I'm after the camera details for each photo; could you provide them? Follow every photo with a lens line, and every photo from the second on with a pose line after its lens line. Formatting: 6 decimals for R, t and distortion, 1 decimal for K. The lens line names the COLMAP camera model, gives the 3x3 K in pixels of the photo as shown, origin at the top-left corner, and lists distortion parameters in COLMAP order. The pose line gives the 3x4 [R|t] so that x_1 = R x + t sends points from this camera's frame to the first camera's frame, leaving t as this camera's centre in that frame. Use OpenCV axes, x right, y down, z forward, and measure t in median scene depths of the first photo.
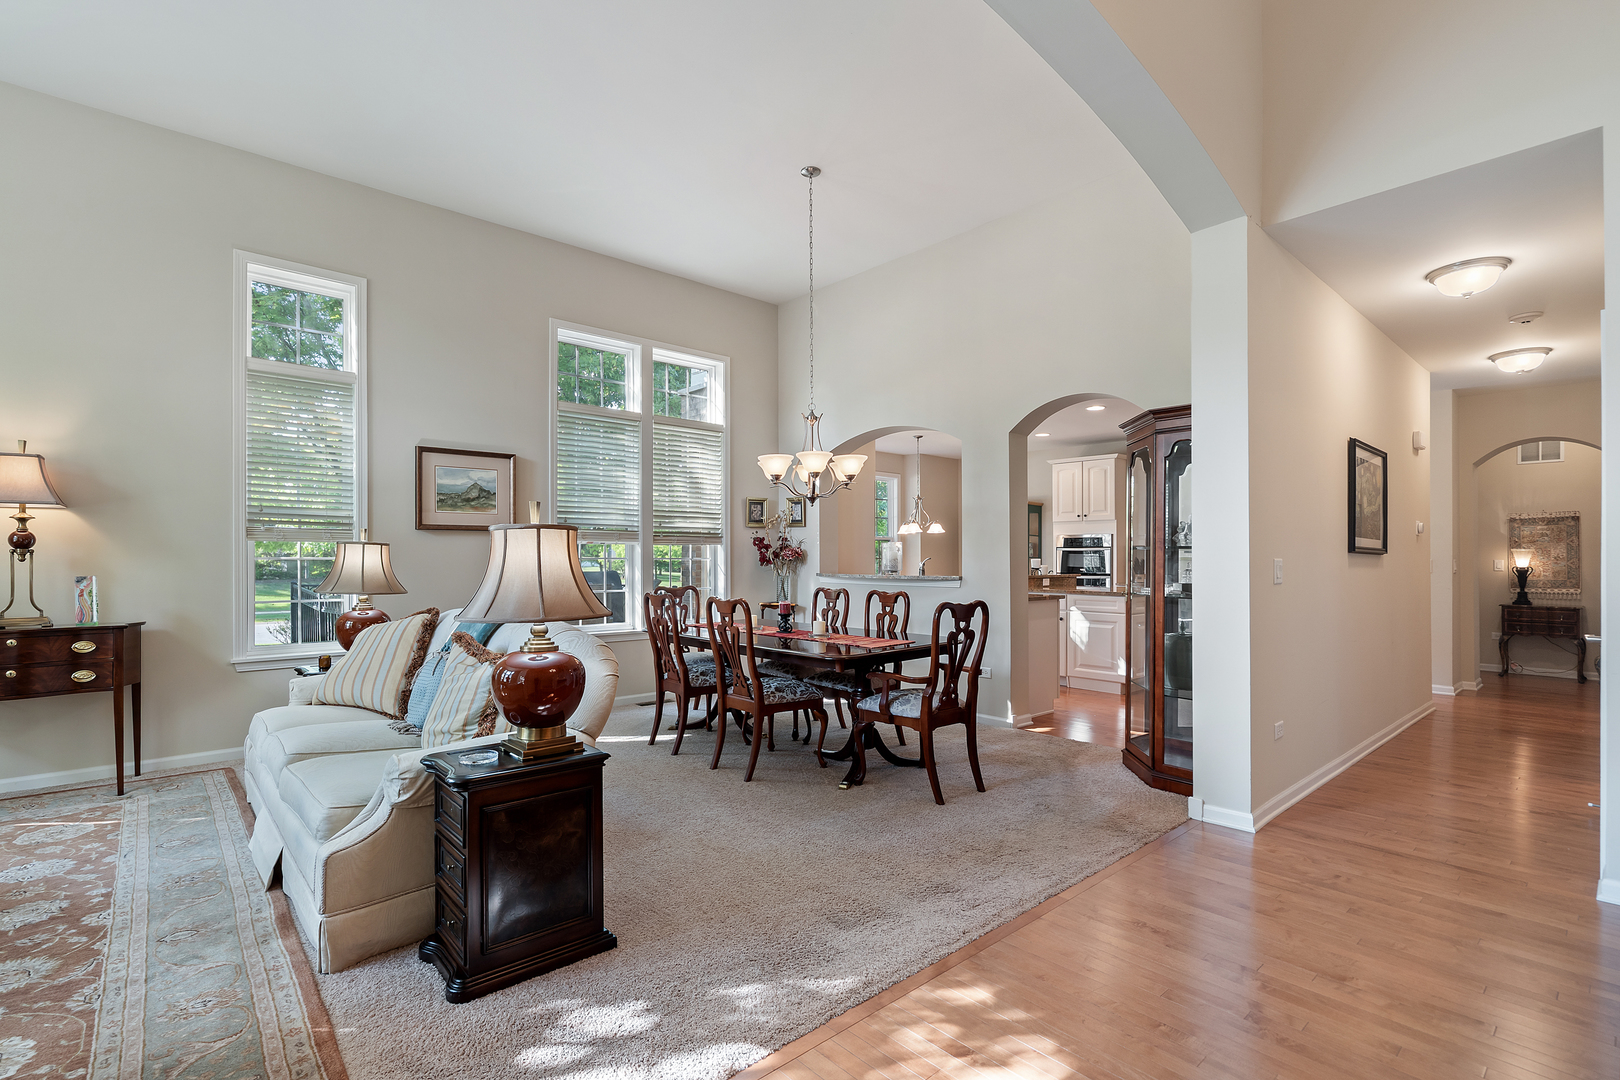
lens RADIAL K [[743.7, 0, 806.3], [0, 743.7, 549.8], [0, 0, 1]] dist [-0.000559, 0.000081]
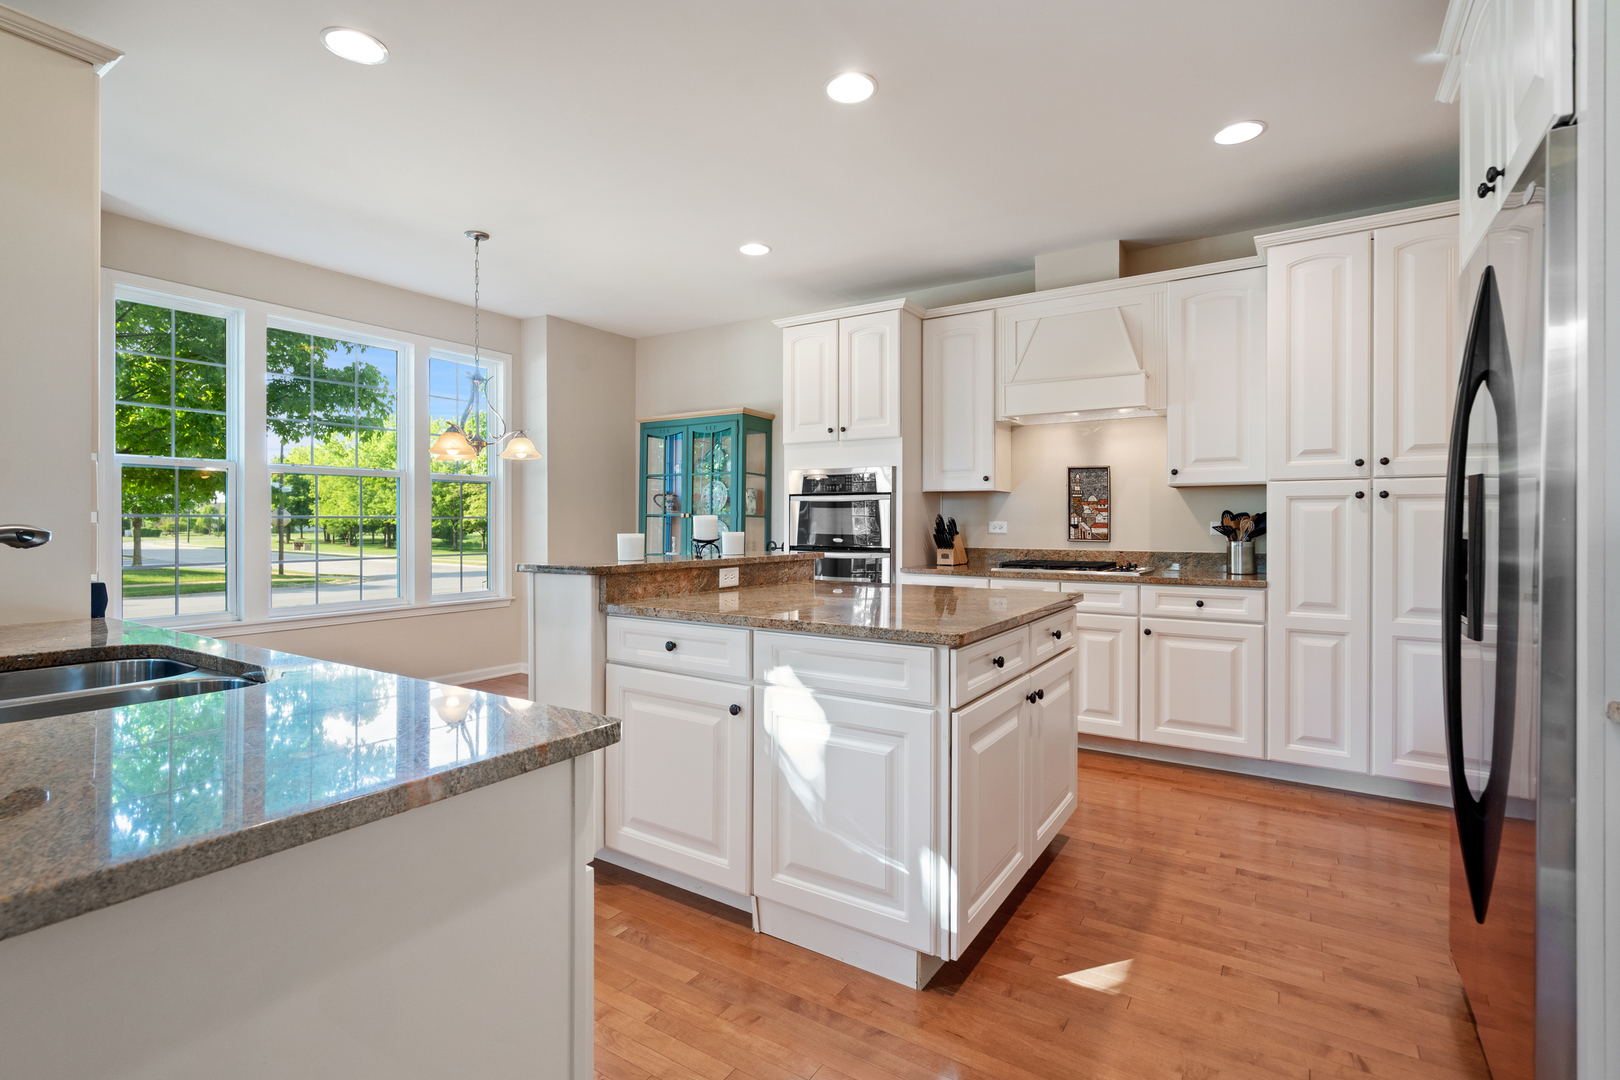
lens RADIAL K [[760.3, 0, 804.7], [0, 760.3, 532.5], [0, 0, 1]] dist [-0.000209, 0.000304]
pose [[0.962569, -0.000853, 0.271037, 0.215893], [-0.005693, 0.999711, 0.023364, 0.010258], [-0.270979, -0.024032, 0.962285, 0.526660]]
